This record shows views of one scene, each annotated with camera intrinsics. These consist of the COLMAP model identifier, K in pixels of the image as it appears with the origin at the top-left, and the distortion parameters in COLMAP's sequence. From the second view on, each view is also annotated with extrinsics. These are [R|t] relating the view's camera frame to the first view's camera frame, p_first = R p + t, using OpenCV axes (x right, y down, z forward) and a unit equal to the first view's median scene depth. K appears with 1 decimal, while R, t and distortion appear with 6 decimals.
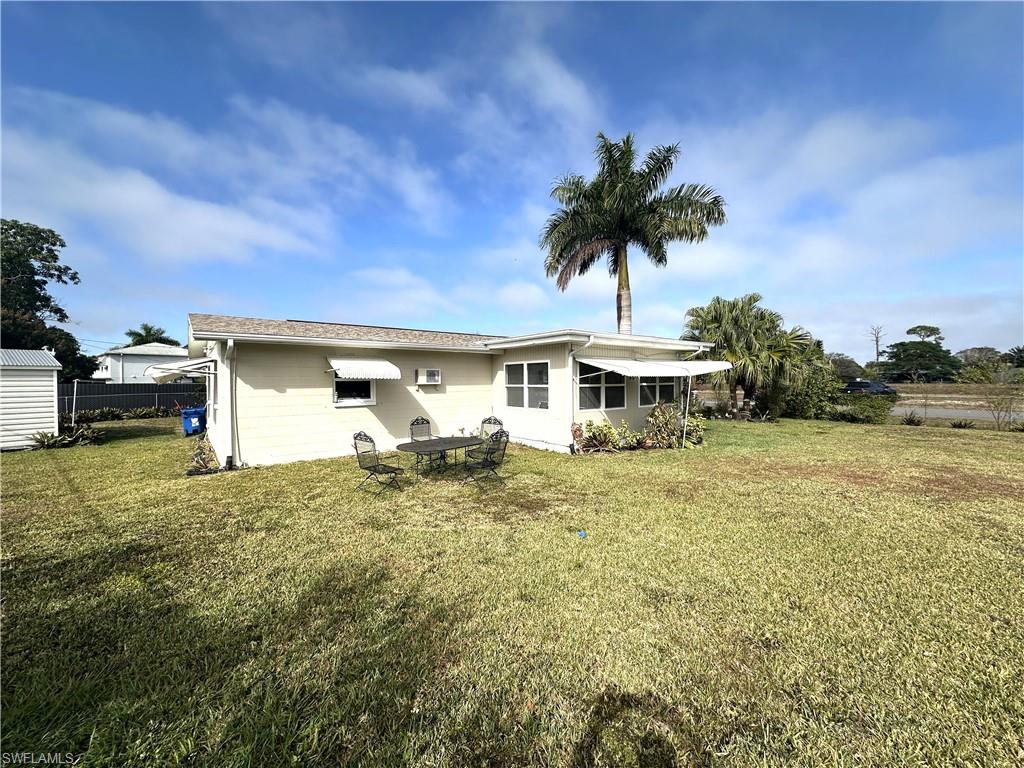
lens RADIAL K [[408.1, 0, 510.8], [0, 408.1, 383.7], [0, 0, 1]] dist [-0.001993, 0.000072]
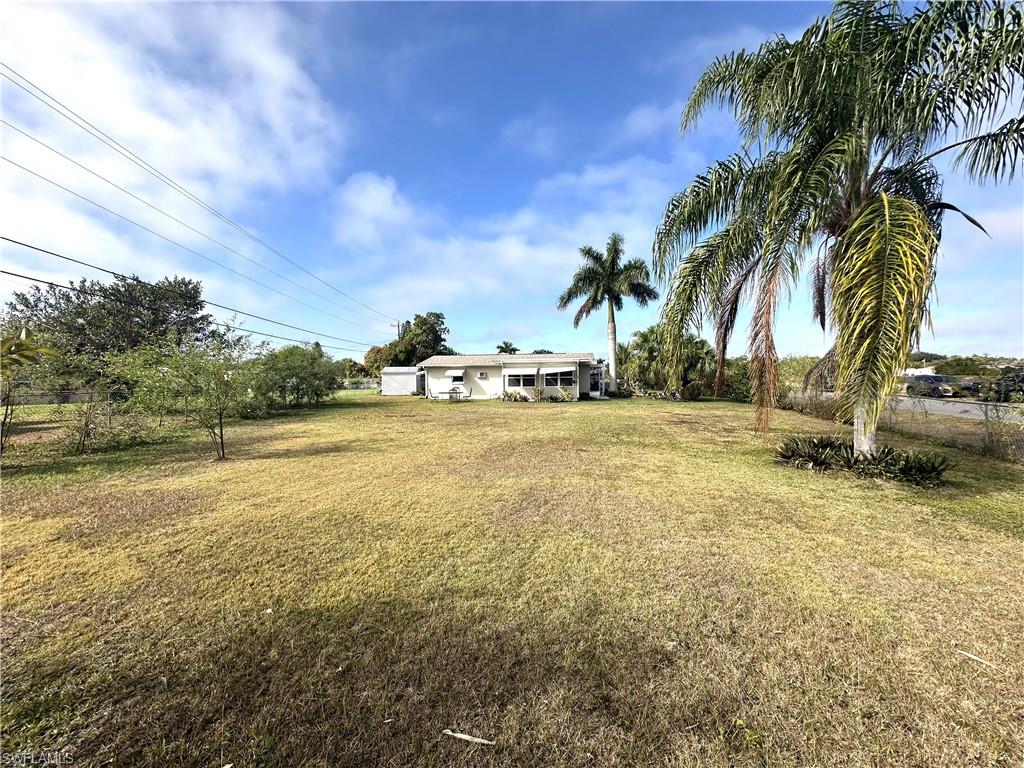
lens RADIAL K [[408.1, 0, 510.8], [0, 408.1, 383.7], [0, 0, 1]] dist [-0.001993, 0.000072]
pose [[0.686979, 0.011803, -0.726581, 1.181593], [0.001885, 0.999836, 0.018025, -0.003441], [0.726675, -0.013753, 0.686844, -0.470080]]
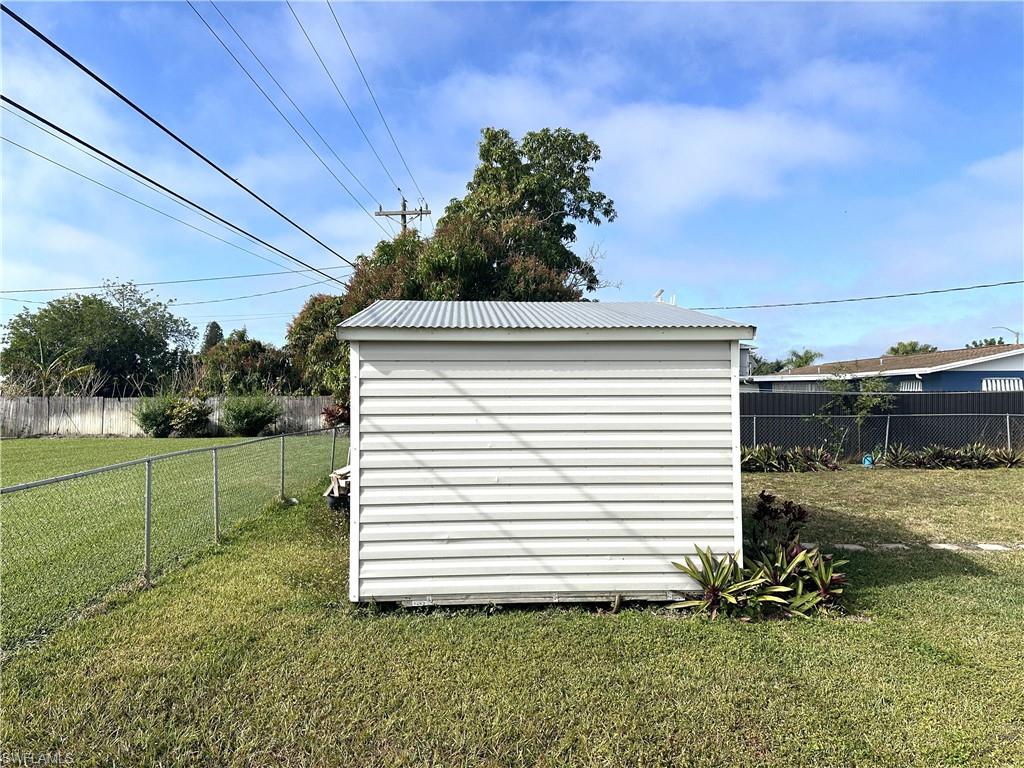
lens RADIAL K [[408.1, 0, 510.8], [0, 408.1, 383.7], [0, 0, 1]] dist [-0.001993, 0.000072]
pose [[0.703986, -0.015243, -0.710050, -1.031605], [-0.005951, 0.999608, -0.027359, 0.003083], [0.710189, 0.023486, 0.703619, 0.674313]]
